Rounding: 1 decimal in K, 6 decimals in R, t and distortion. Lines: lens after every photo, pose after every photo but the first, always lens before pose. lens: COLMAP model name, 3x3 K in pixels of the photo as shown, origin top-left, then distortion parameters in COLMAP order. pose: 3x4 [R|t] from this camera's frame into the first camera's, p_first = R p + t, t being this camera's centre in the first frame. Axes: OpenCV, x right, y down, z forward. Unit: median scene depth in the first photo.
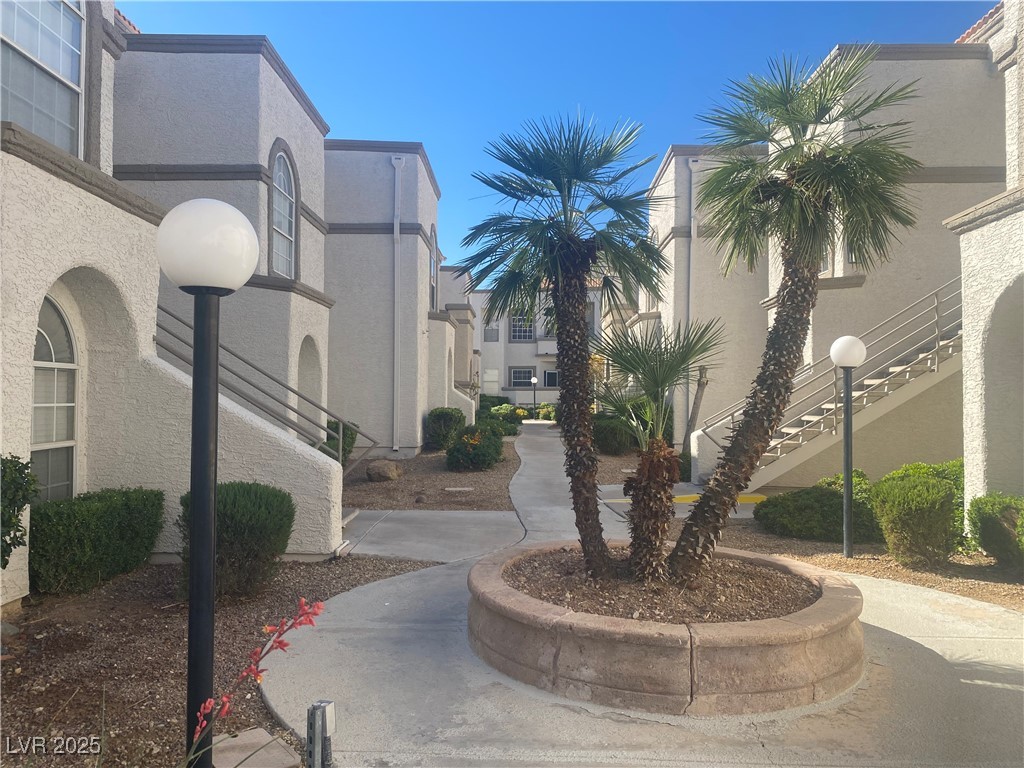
lens RADIAL K [[775.4, 0, 512.4], [0, 775.4, 377.9], [0, 0, 1]] dist [0.045656, -0.063306]
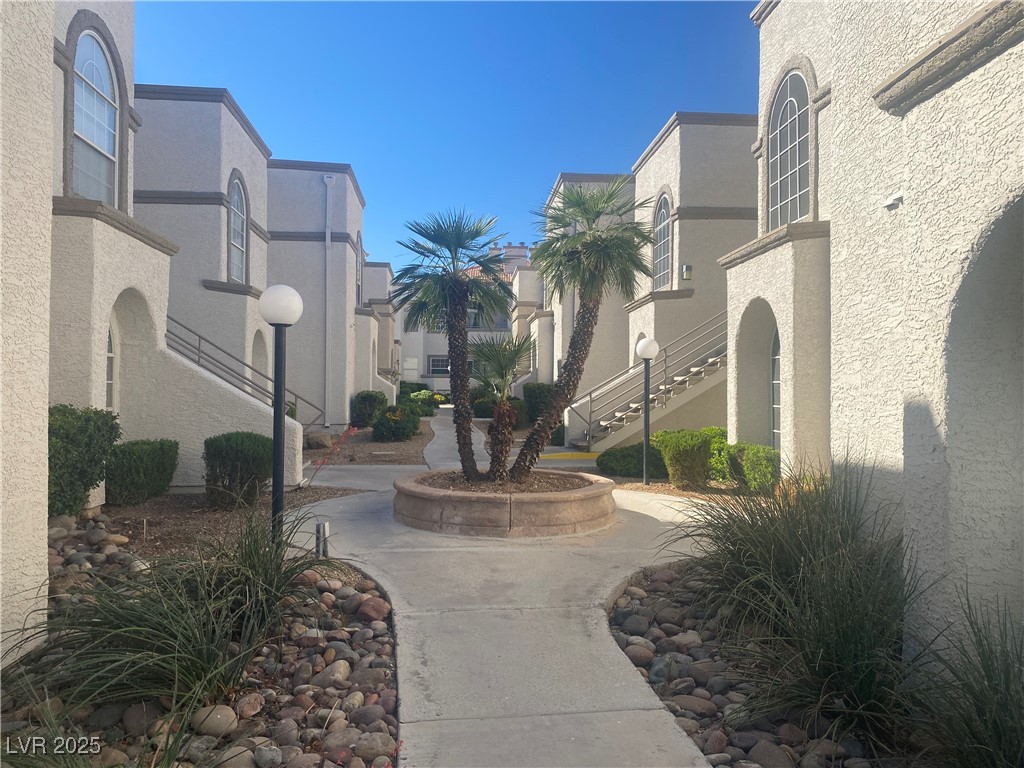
lens RADIAL K [[775.4, 0, 512.7], [0, 775.4, 373.6], [0, 0, 1]] dist [0.045656, -0.063306]
pose [[0.994701, 0.003560, 0.102748, 0.018505], [-0.004558, 0.999945, 0.009480, 0.002167], [-0.102708, -0.009898, 0.994662, -0.493815]]
